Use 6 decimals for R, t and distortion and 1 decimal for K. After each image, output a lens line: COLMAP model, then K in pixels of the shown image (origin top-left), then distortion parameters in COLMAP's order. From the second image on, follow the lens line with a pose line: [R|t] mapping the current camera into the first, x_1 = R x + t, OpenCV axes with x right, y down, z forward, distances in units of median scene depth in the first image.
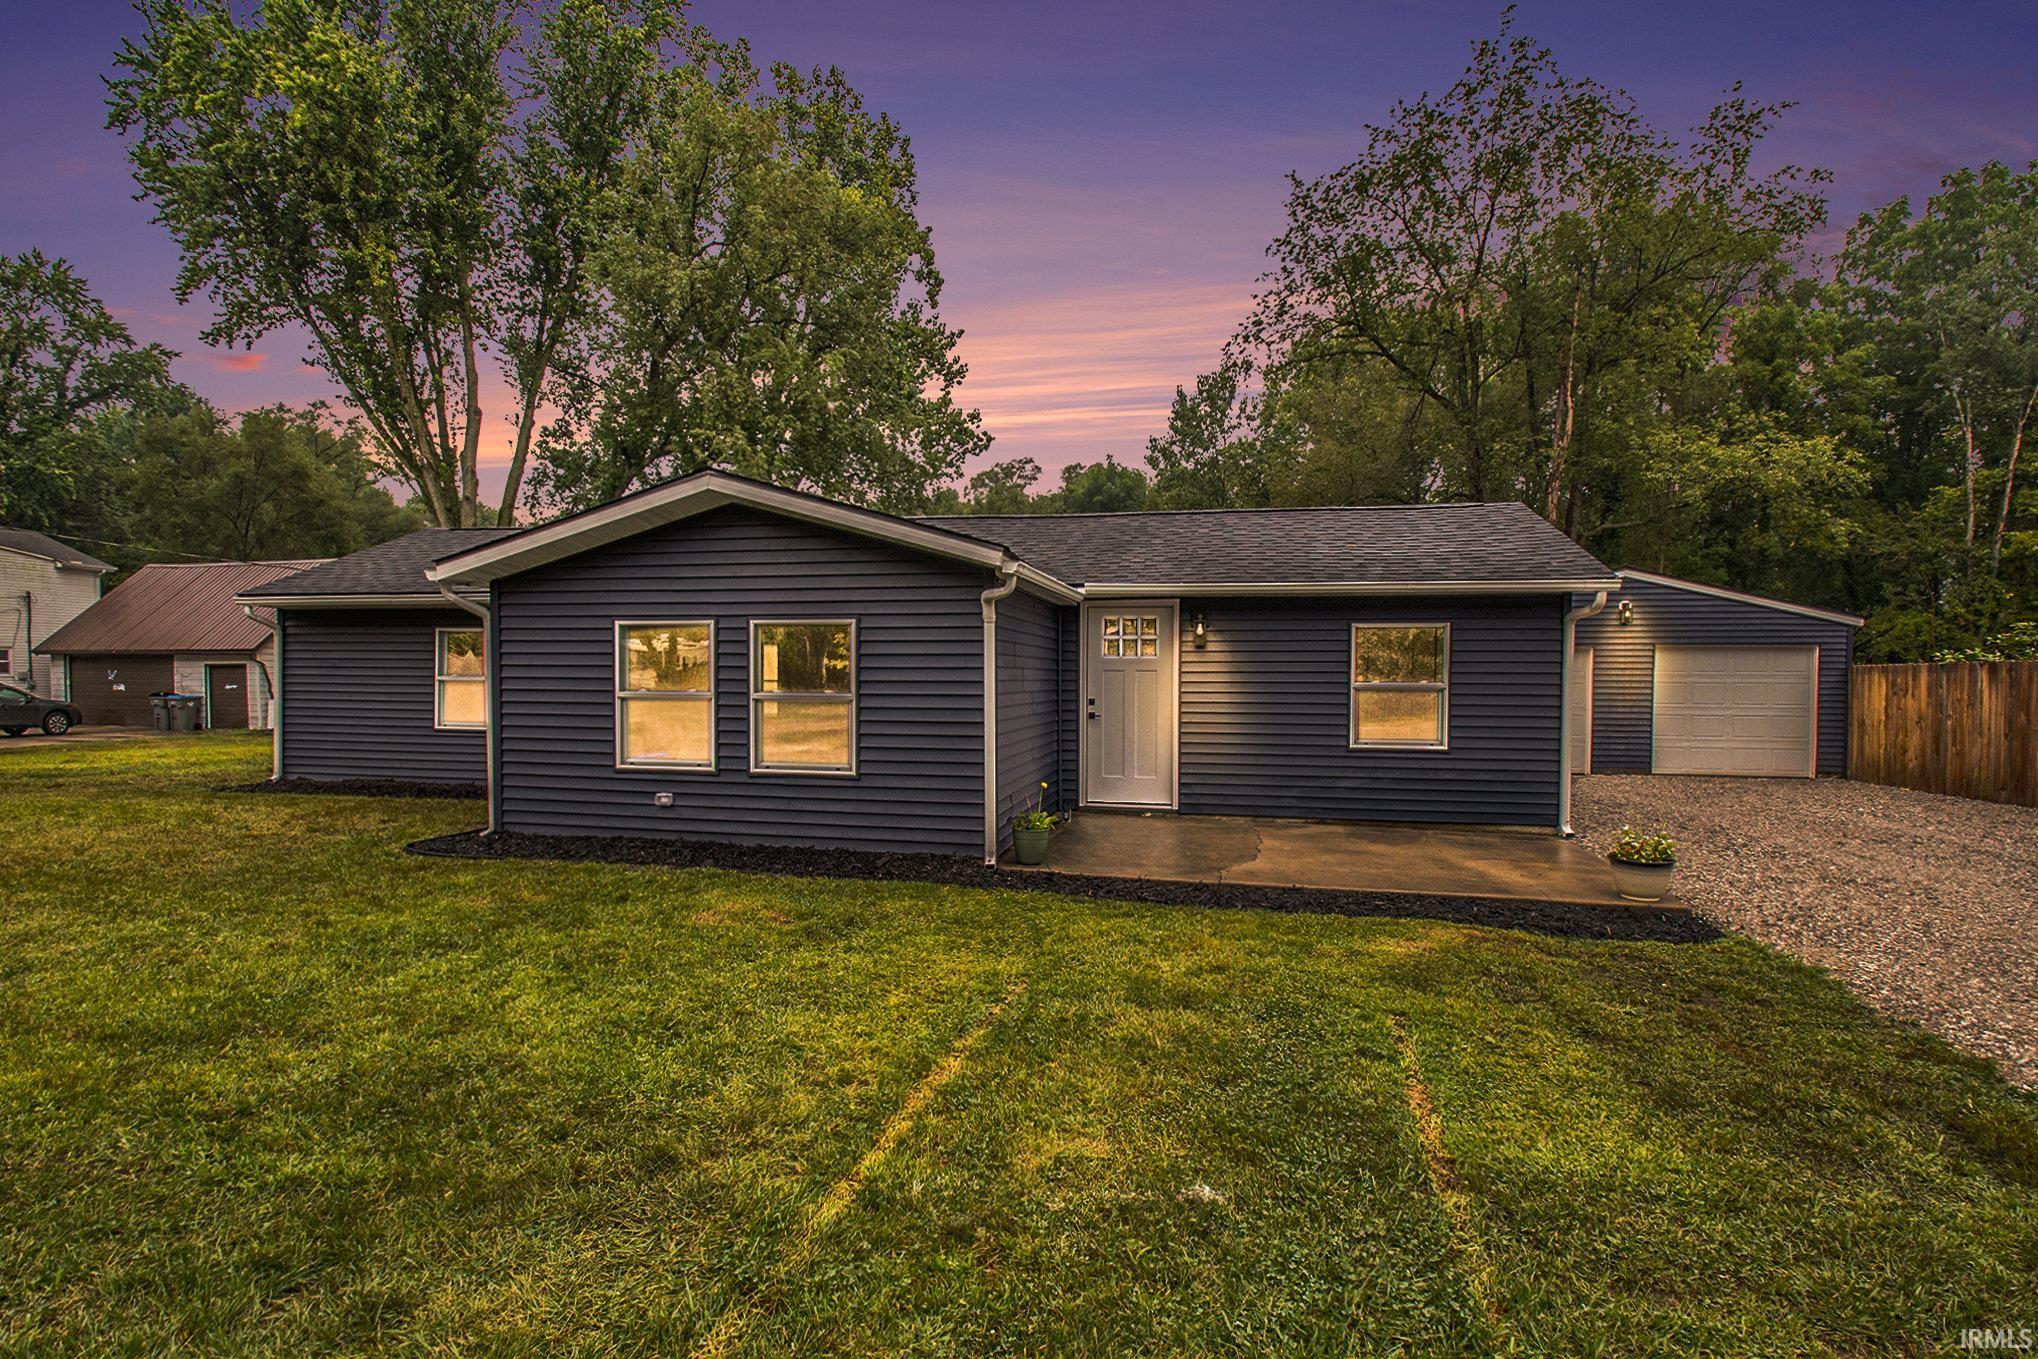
lens RADIAL K [[1009.3, 0, 1019.0], [0, 1009.3, 679.5], [0, 0, 1]] dist [0.002187, -0.014012]
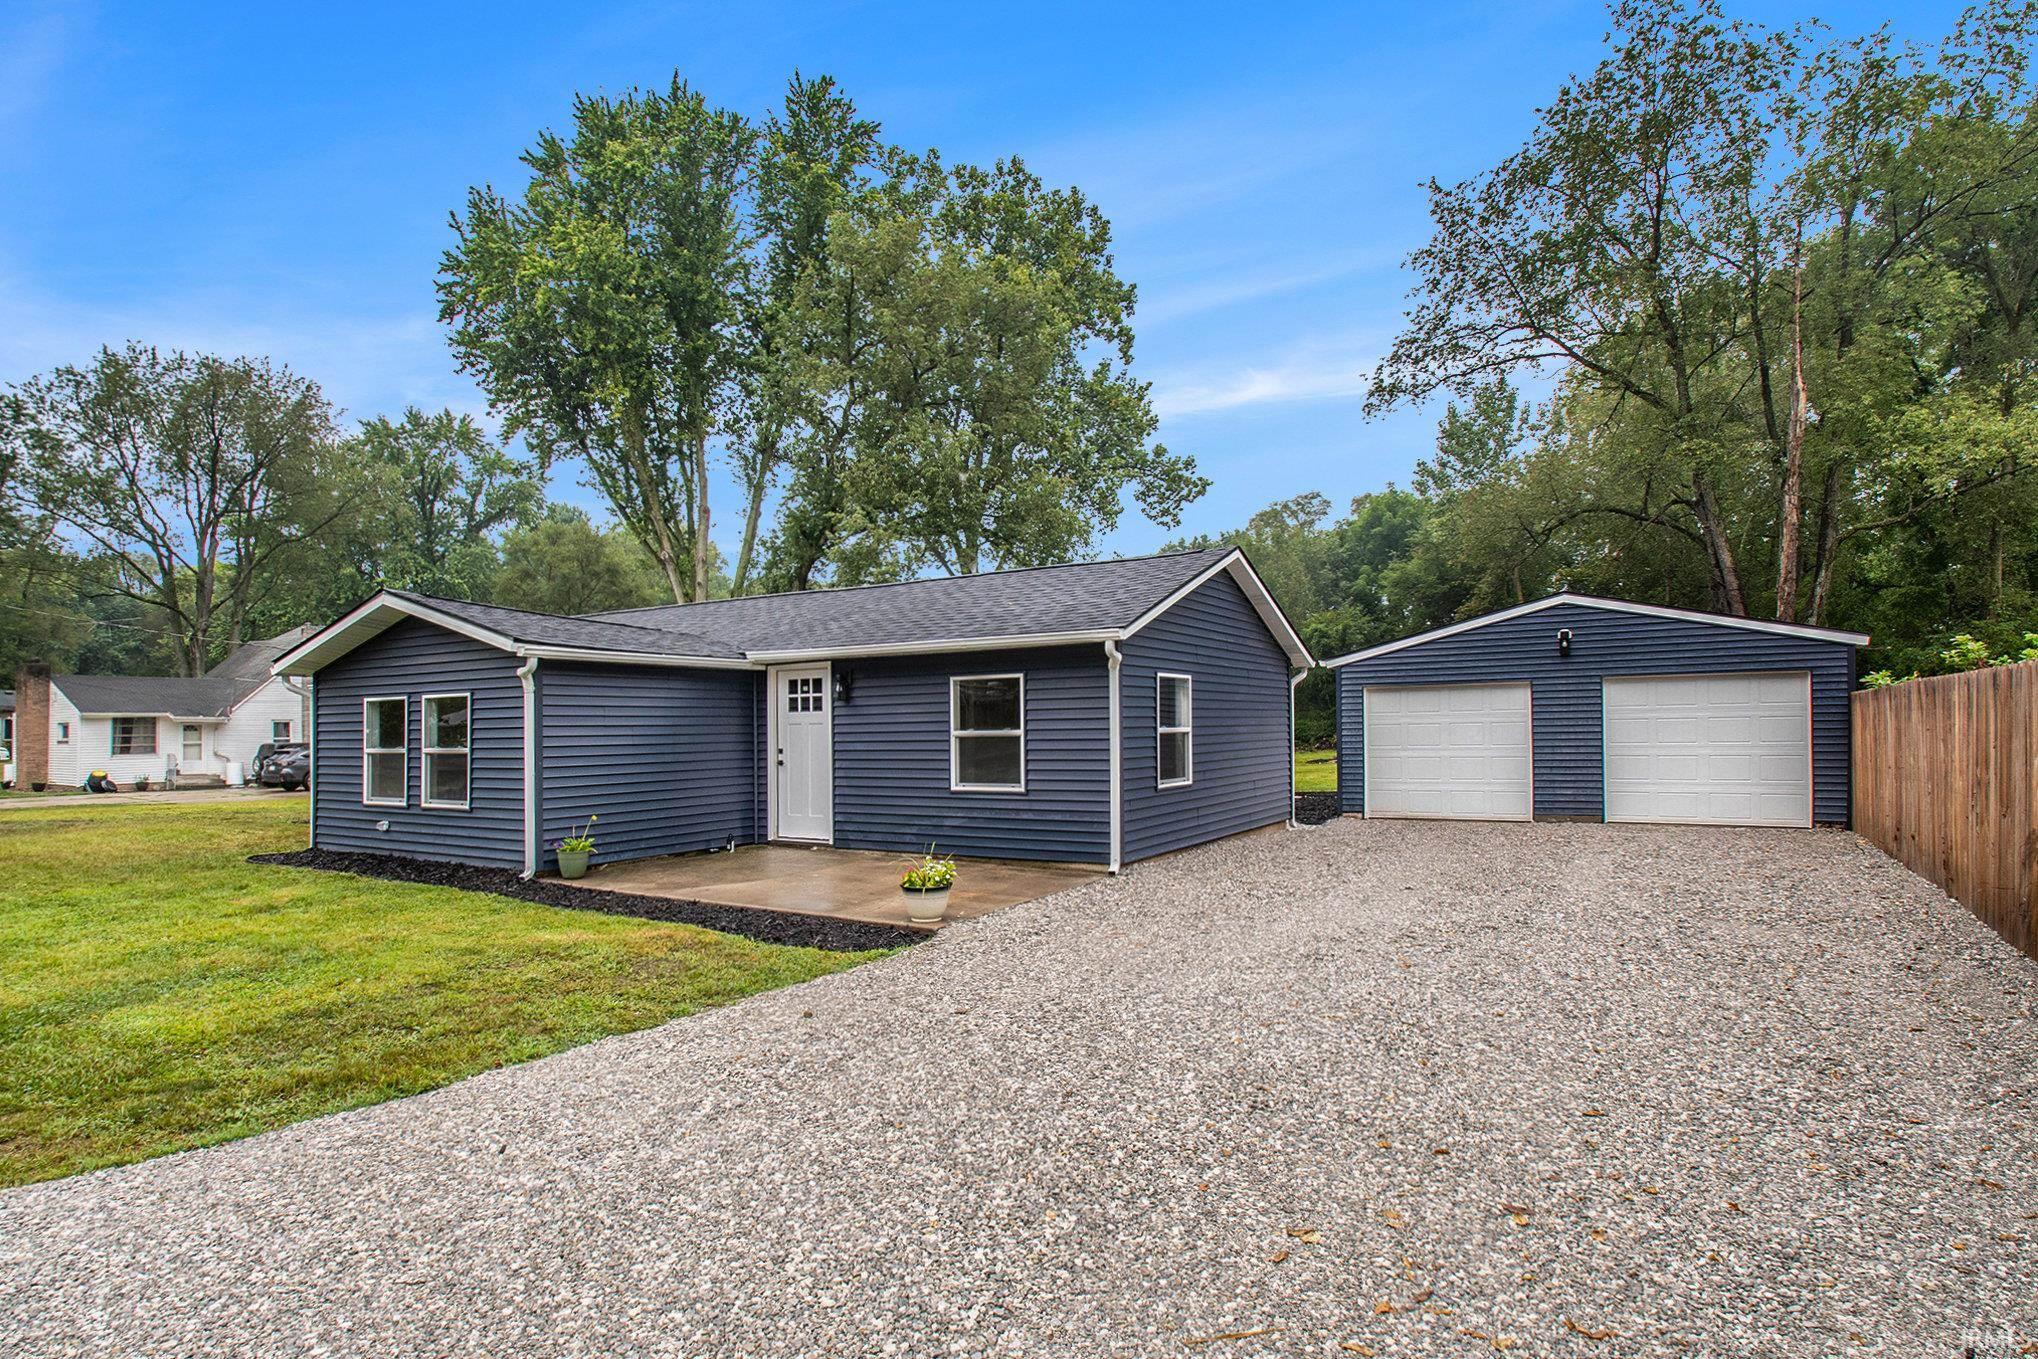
lens RADIAL K [[1037.7, 0, 1019.0], [0, 1037.7, 679.5], [0, 0, 1]] dist [-0.003594, 0.000168]
pose [[0.944269, -0.036951, -0.327095, 0.166726], [0.021173, 0.998440, -0.051670, 0.001679], [0.328494, 0.041864, 0.943578, -0.011706]]
